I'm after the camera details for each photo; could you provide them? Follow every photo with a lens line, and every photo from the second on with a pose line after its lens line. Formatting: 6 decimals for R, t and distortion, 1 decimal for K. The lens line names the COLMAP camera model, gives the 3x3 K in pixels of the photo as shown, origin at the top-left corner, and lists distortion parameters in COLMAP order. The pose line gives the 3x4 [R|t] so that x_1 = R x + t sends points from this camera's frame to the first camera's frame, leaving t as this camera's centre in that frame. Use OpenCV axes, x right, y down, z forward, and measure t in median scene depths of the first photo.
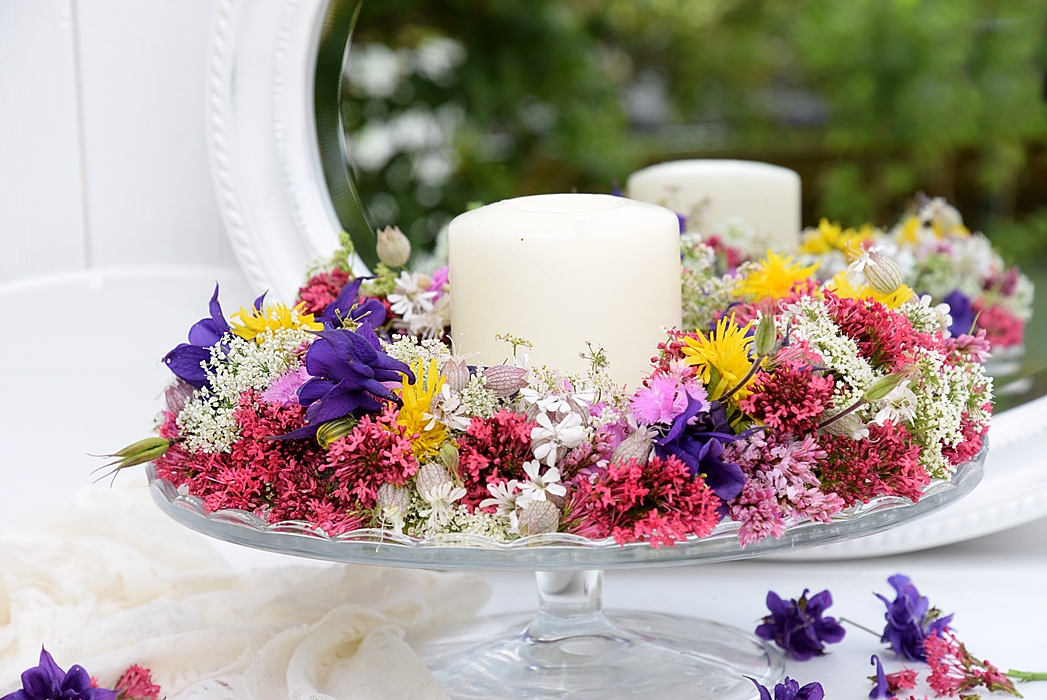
lens RADIAL K [[3265.1, 0, 523.4], [0, 3265.1, 349.3], [0, 0, 1]] dist [0.933829, 0.000000]
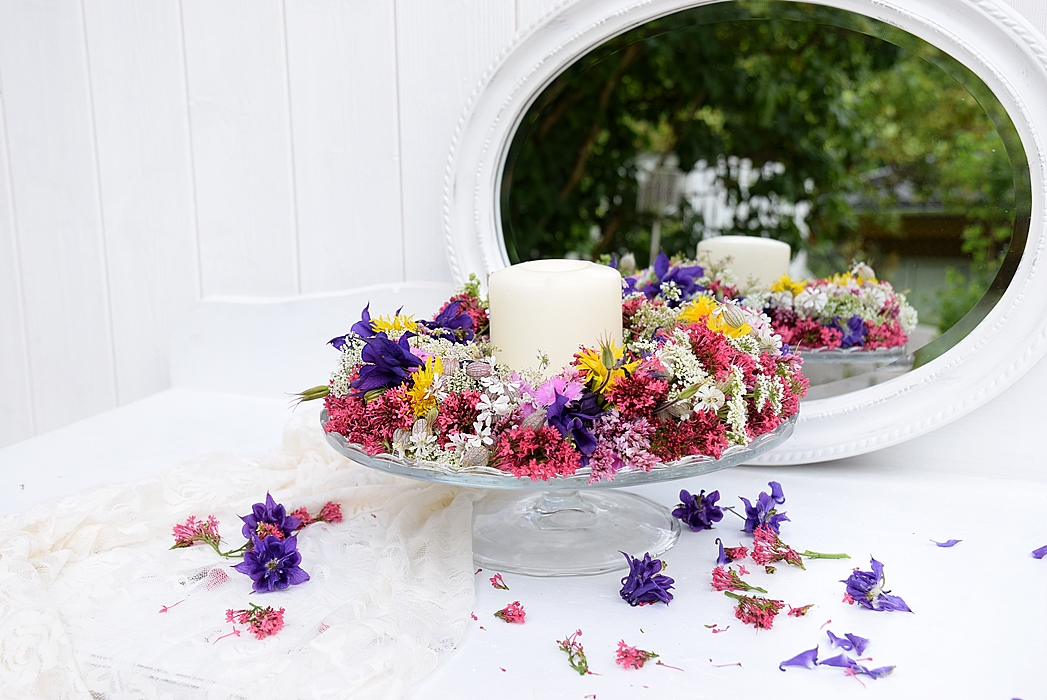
lens RADIAL K [[1333.3, 0, 523.7], [0, 1333.3, 354.7], [0, 0, 1]] dist [0.270525, 0.000000]
pose [[0.966225, 0.060116, -0.250590, 0.194203], [-0.047470, 0.997290, 0.056213, -0.039962], [0.253290, -0.042419, 0.966460, 0.338598]]
